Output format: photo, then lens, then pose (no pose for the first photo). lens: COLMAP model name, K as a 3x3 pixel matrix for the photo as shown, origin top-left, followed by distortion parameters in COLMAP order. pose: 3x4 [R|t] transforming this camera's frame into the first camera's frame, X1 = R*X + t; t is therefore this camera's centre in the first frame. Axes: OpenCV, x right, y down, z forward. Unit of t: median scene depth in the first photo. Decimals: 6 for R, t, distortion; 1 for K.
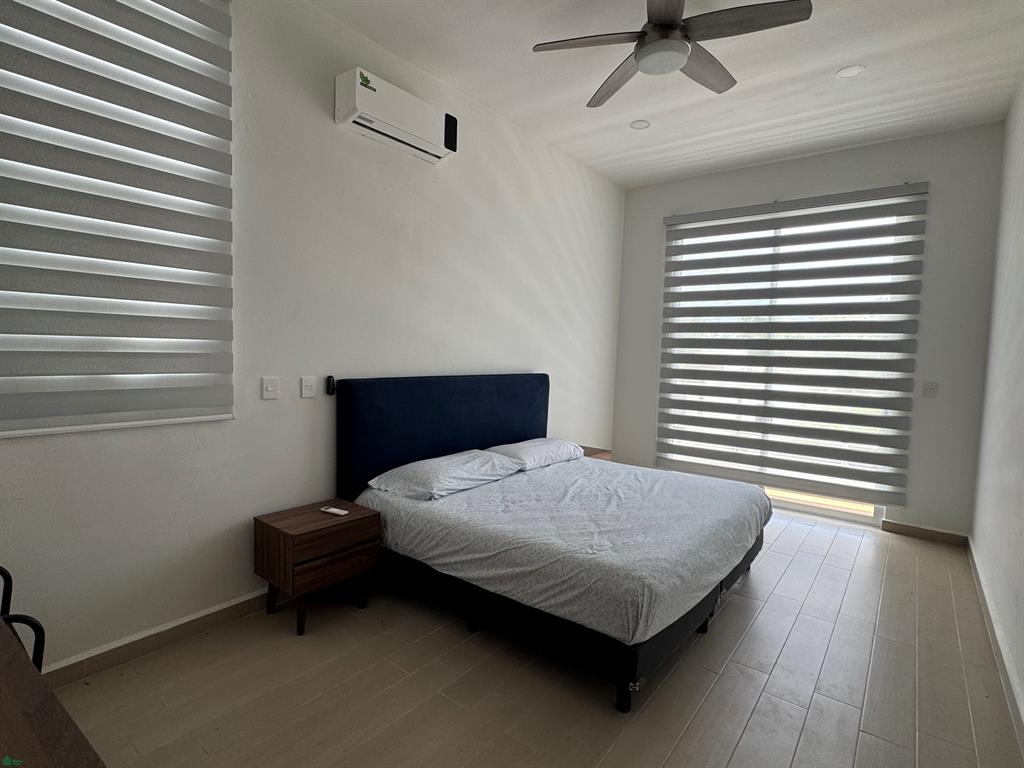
lens RADIAL K [[518.7, 0, 512.0], [0, 518.7, 384.0], [0, 0, 1]] dist [-0.002197, -0.000963]
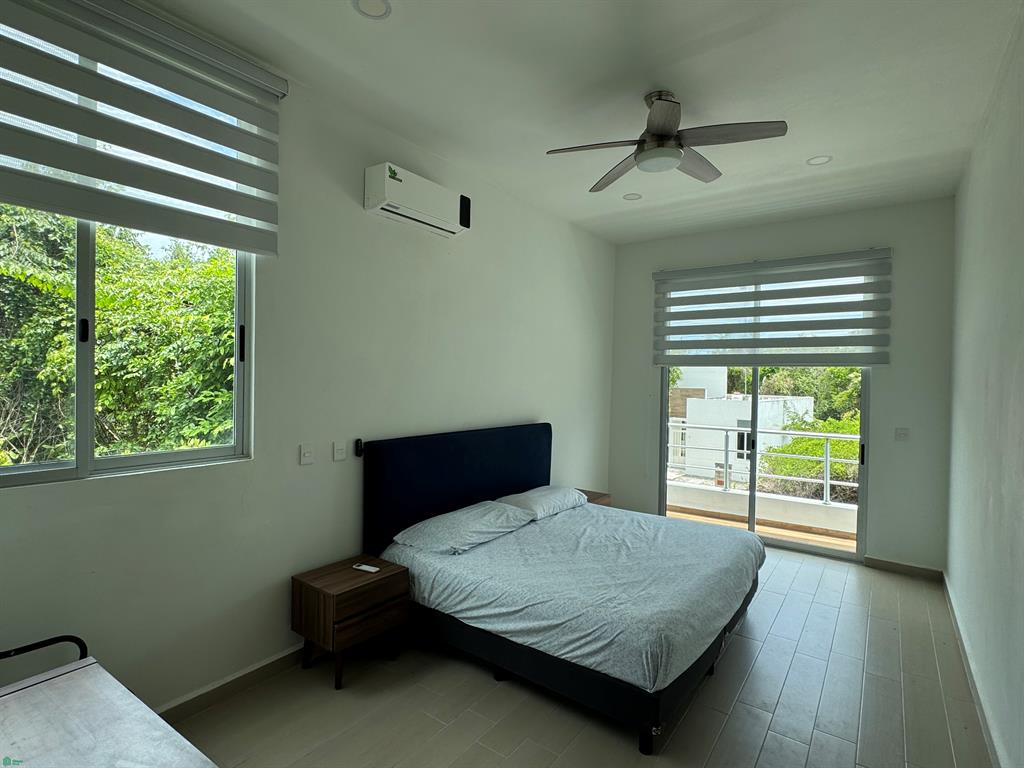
lens RADIAL K [[518.7, 0, 512.0], [0, 518.7, 384.0], [0, 0, 1]] dist [-0.002197, -0.000963]
pose [[0.999328, -0.011366, 0.034840, -0.072318], [0.013177, 0.998550, -0.052196, -0.072765], [-0.034196, 0.052620, 0.998029, -0.095968]]
